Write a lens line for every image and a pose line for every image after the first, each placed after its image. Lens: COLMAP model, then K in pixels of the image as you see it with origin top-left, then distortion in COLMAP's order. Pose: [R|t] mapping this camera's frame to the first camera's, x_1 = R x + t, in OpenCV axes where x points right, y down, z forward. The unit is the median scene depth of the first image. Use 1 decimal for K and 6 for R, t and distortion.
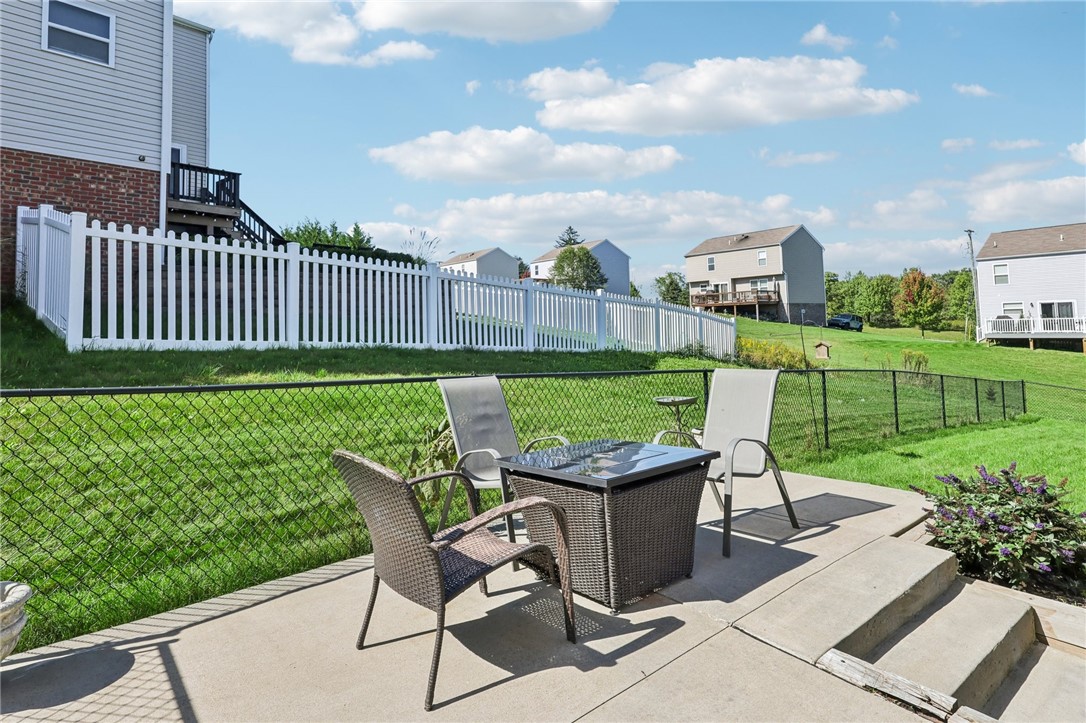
lens RADIAL K [[563.9, 0, 540.9], [0, 563.9, 289.1], [0, 0, 1]] dist [0.001606, -0.000174]
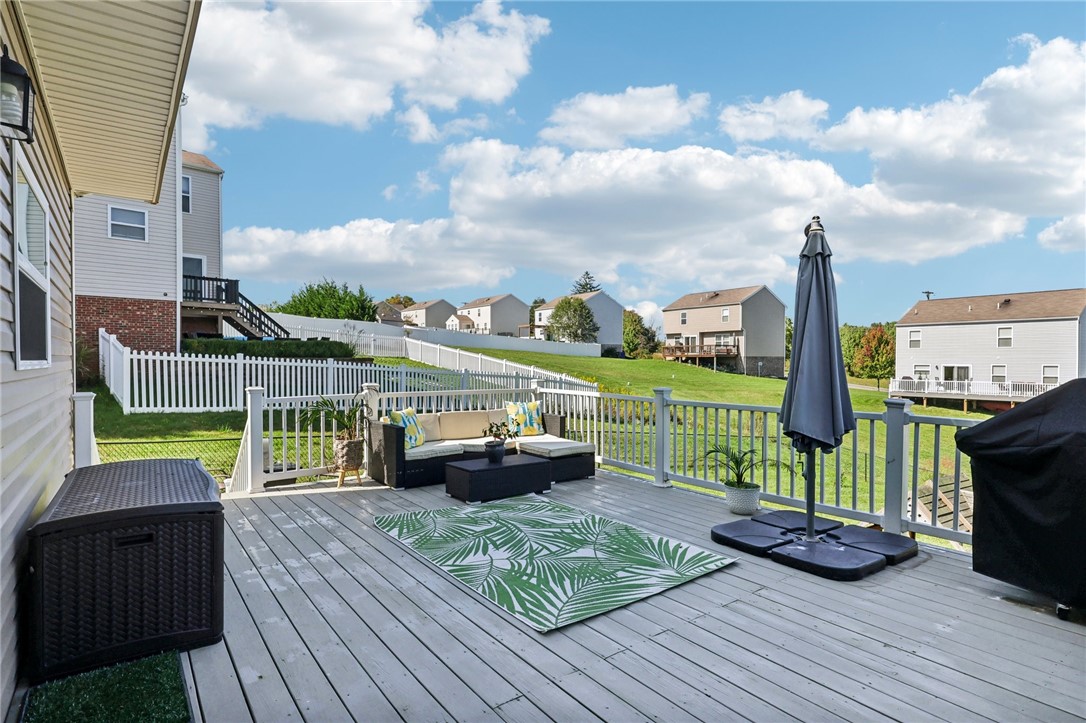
lens RADIAL K [[556.3, 0, 543.0], [0, 556.3, 361.5], [0, 0, 1]] dist [0.000175, -0.000206]
pose [[0.996791, 0.024403, -0.076238, 0.163319], [-0.018942, 0.997258, 0.071542, -0.048831], [0.077775, -0.069869, 0.994520, -0.173633]]
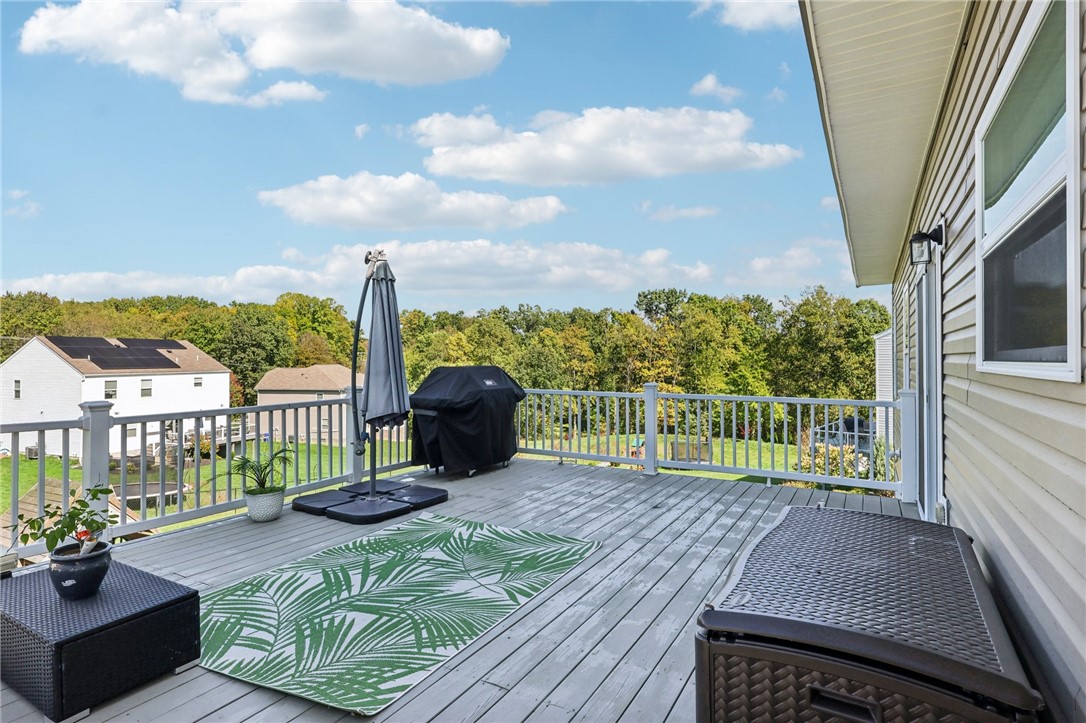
lens RADIAL K [[556.3, 0, 543.0], [0, 556.3, 361.5], [0, 0, 1]] dist [0.000175, -0.000206]
pose [[-0.336877, 0.027923, 0.941134, -0.492271], [-0.051408, 0.997524, -0.047998, 0.028010], [-0.940144, -0.064551, -0.334608, 0.593333]]
